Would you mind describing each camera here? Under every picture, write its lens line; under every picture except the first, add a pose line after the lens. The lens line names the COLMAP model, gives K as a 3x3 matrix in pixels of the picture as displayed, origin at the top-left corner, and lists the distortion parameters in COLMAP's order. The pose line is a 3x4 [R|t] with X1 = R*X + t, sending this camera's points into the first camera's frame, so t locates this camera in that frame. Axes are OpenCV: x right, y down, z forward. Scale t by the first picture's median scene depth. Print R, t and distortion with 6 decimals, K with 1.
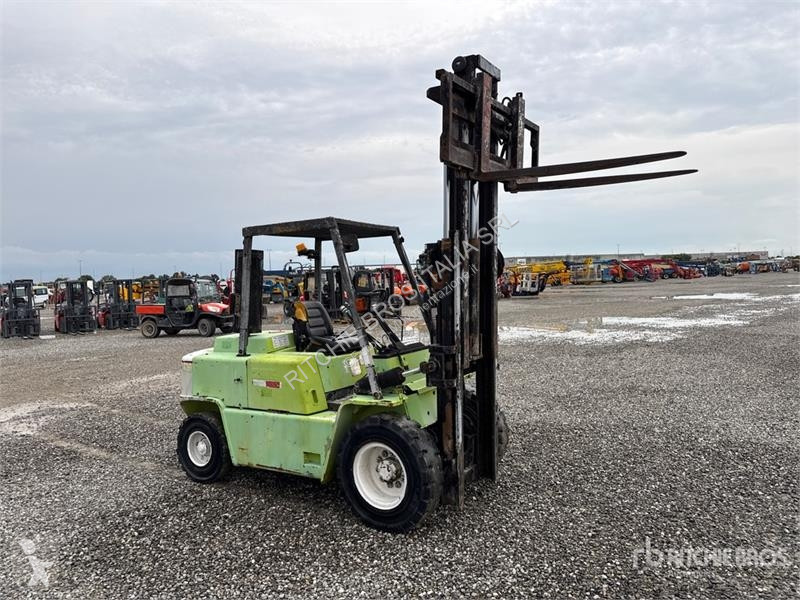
lens RADIAL K [[567.8, 0, 396.2], [0, 567.8, 302.3], [0, 0, 1]] dist [0.047235, -0.049160]
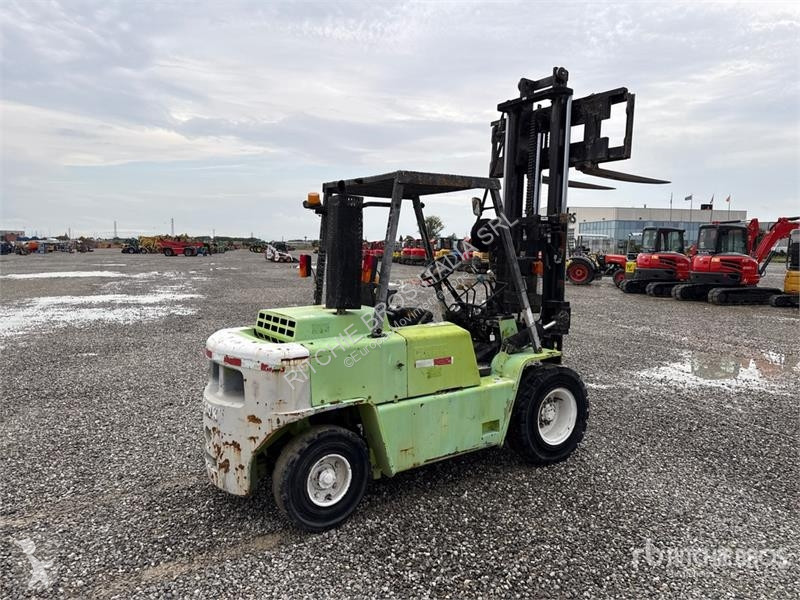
lens RADIAL K [[567.8, 0, 396.2], [0, 567.8, 302.3], [0, 0, 1]] dist [0.047235, -0.049160]
pose [[0.393040, -0.048067, 0.918264, -1.010838], [0.016700, 0.998841, 0.045137, 0.014431], [-0.919370, -0.002406, 0.393387, 0.710936]]
